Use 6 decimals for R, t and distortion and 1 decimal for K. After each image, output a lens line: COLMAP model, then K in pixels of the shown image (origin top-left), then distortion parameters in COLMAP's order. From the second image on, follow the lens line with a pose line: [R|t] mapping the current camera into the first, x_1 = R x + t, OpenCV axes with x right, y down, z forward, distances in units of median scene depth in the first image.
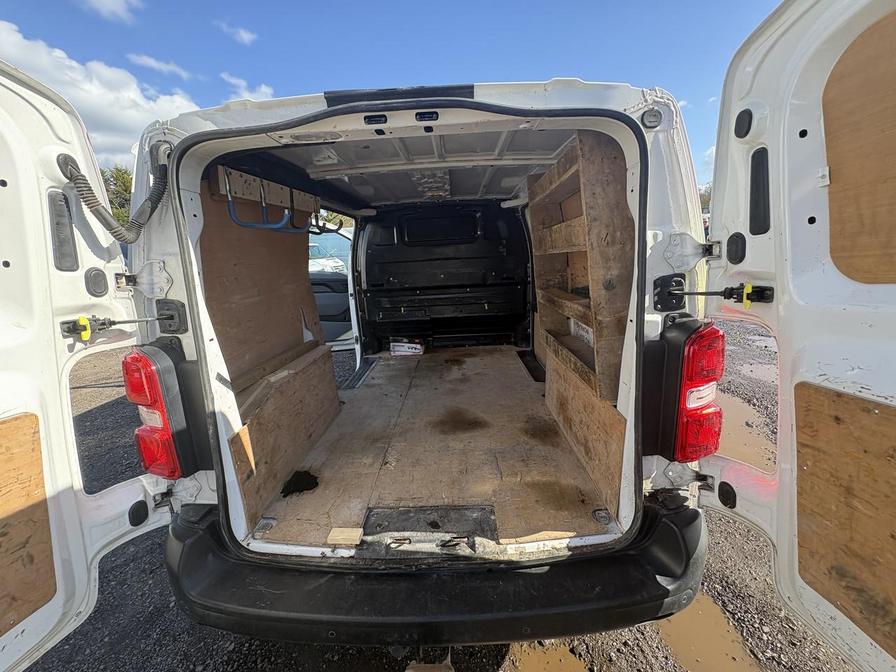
lens RADIAL K [[357.0, 0, 444.3], [0, 357.0, 336.1], [0, 0, 1]] dist [0.000631, 0.000022]
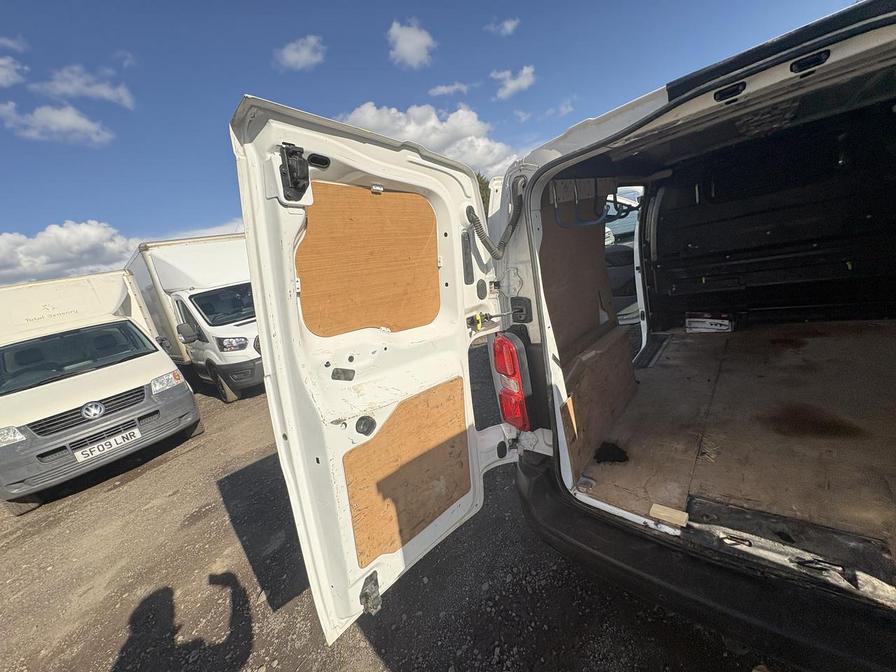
lens RADIAL K [[357.0, 0, 444.3], [0, 357.0, 336.1], [0, 0, 1]] dist [0.000631, 0.000022]
pose [[0.770993, 0.021933, -0.636466, -0.130667], [0.031729, 0.996843, 0.072788, -0.057002], [0.636053, -0.076313, 0.767862, -0.178495]]
